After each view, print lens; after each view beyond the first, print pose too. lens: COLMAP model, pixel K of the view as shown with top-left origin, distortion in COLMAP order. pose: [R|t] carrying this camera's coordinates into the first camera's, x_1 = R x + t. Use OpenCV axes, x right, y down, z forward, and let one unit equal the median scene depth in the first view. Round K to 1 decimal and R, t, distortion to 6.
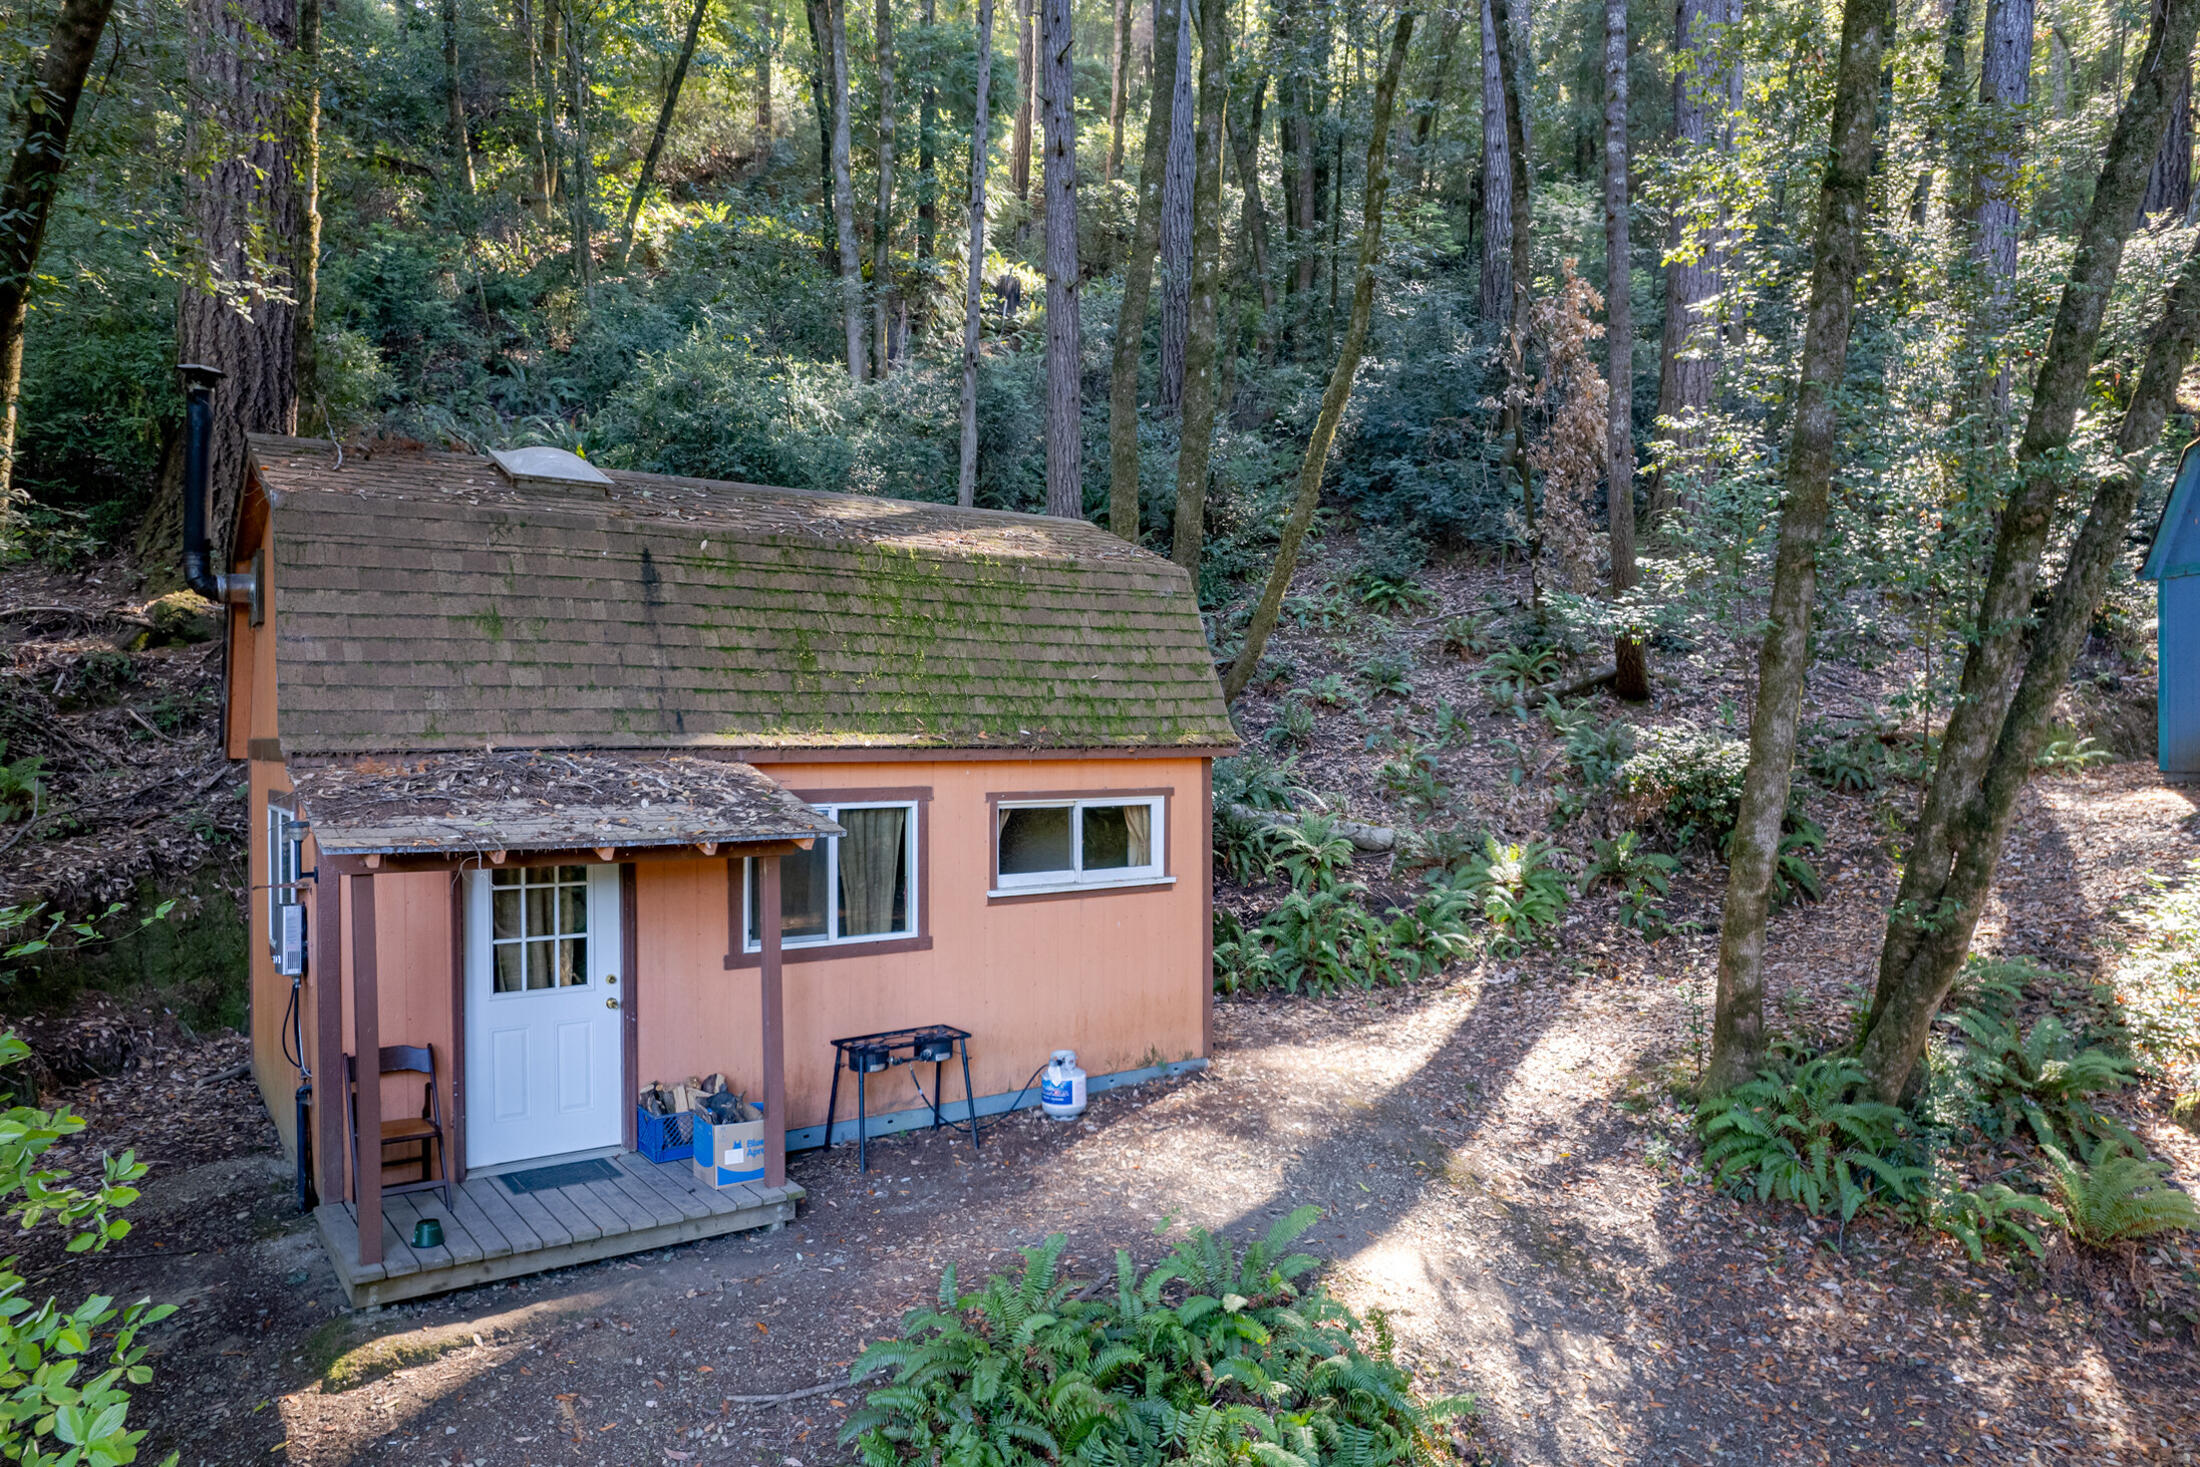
lens RADIAL K [[1421.8, 0, 1156.1], [0, 1421.8, 732.8], [0, 0, 1]] dist [-0.087863, 0.086924]
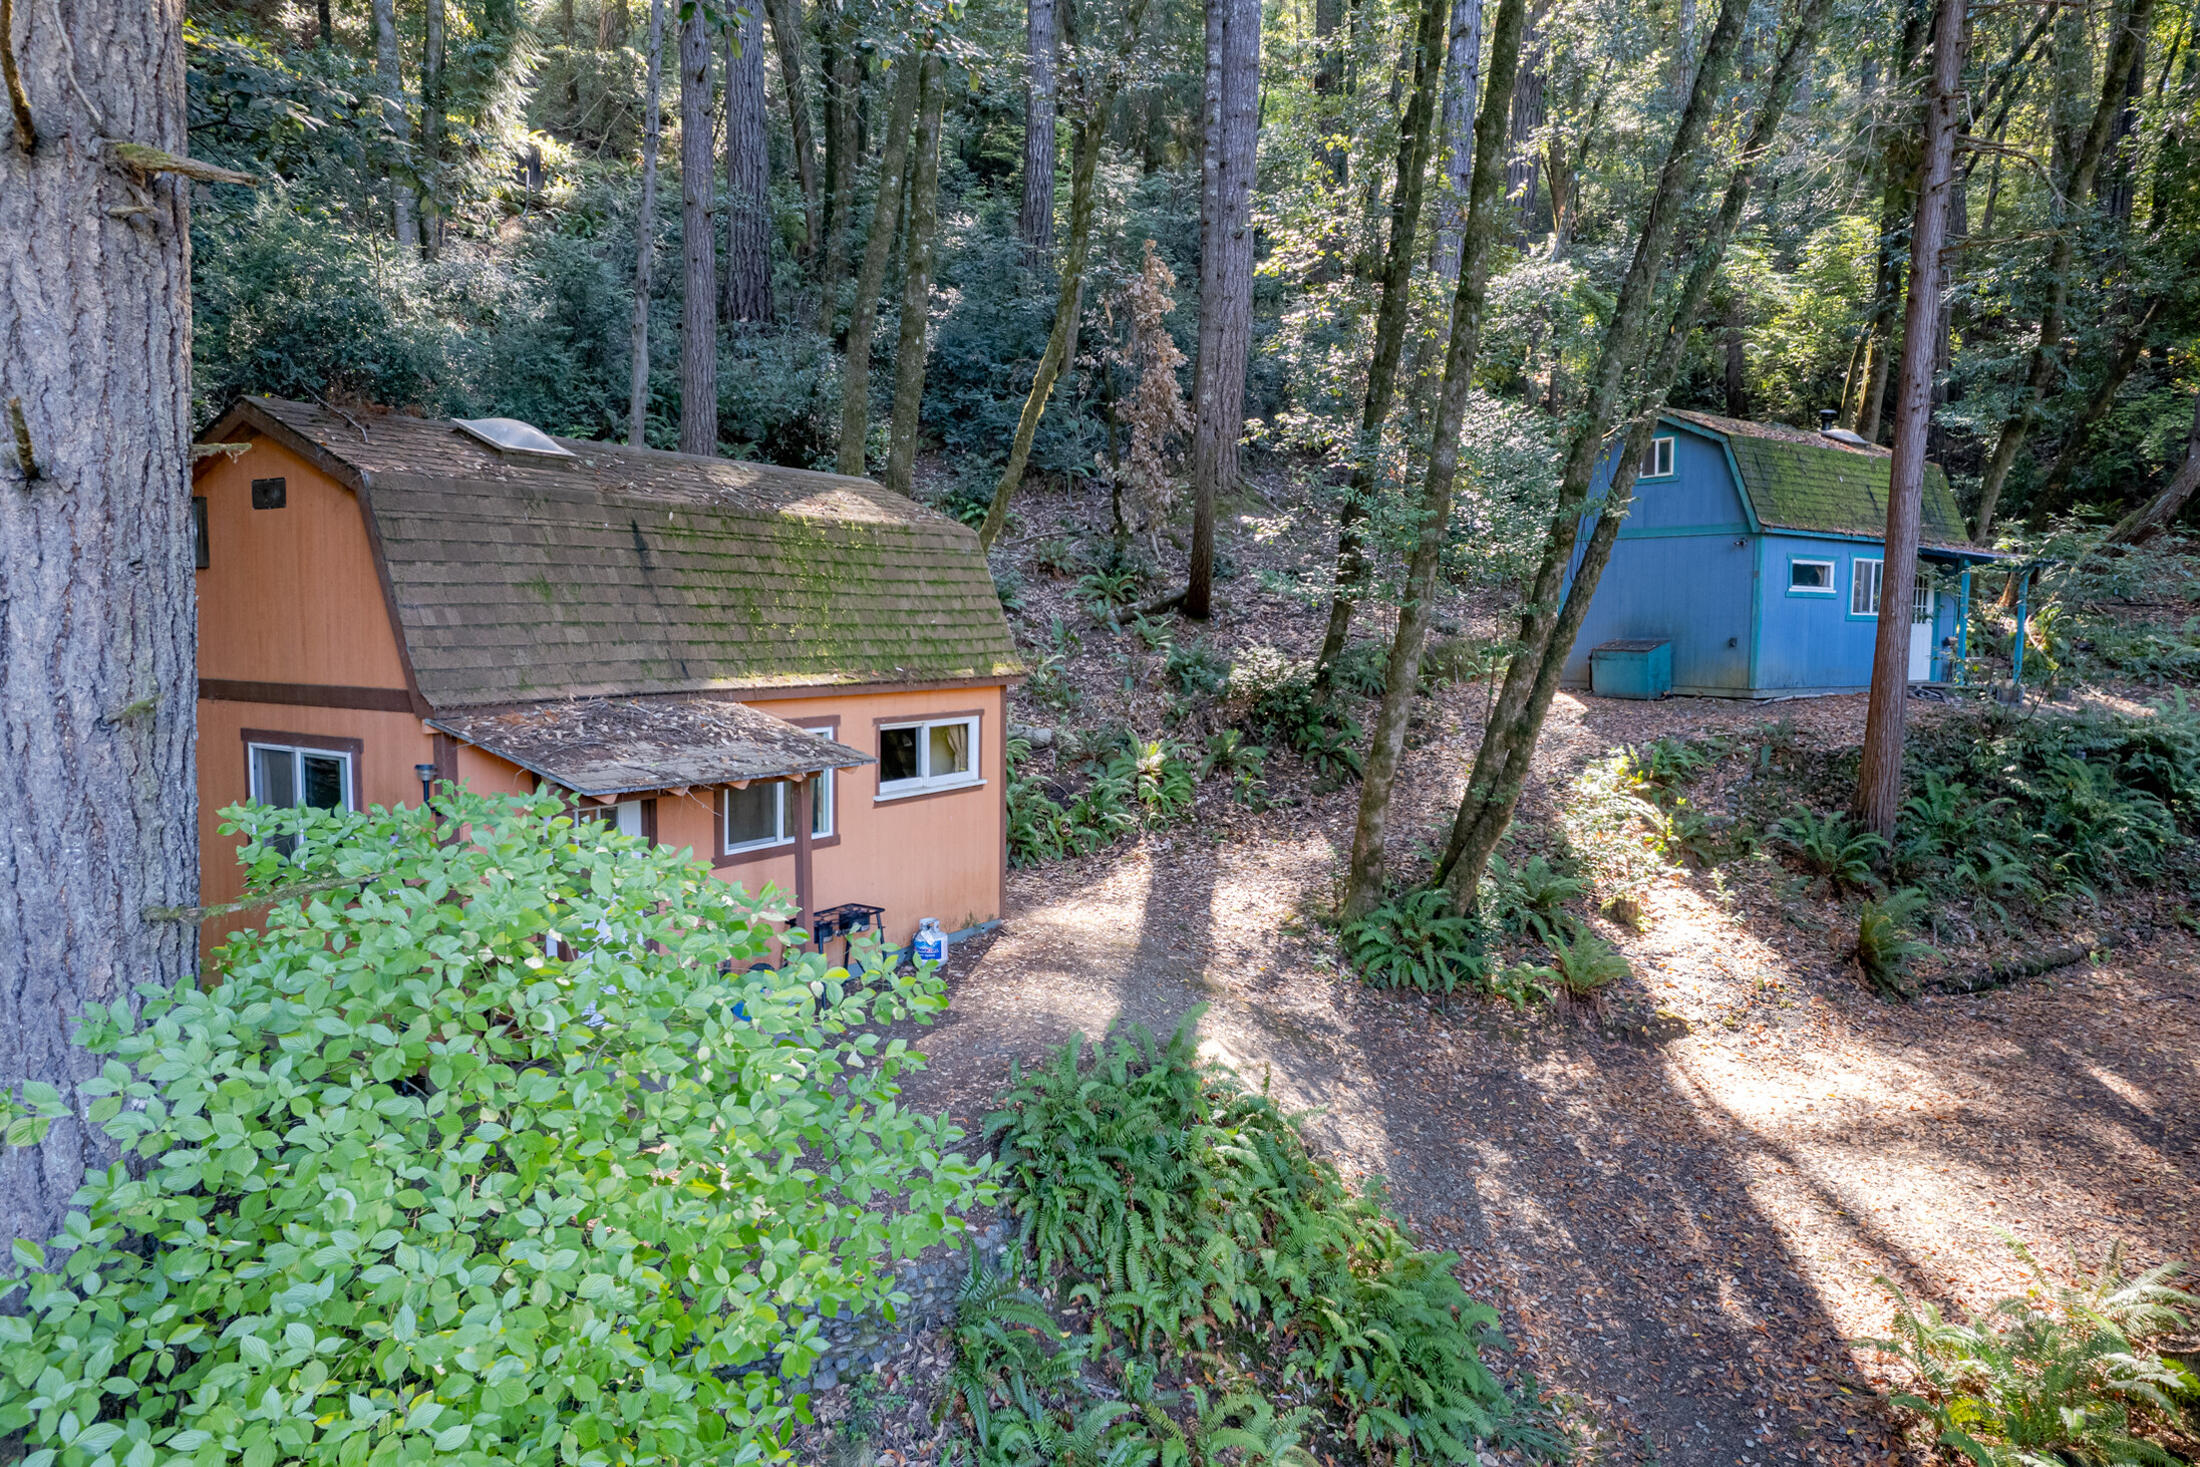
lens RADIAL K [[1421.8, 0, 1156.1], [0, 1421.8, 732.8], [0, 0, 1]] dist [-0.087863, 0.086924]
pose [[0.912245, -0.016877, 0.409297, -0.372534], [-0.019837, 0.996159, 0.085287, -0.052100], [-0.409164, -0.085921, 0.908407, -0.218170]]
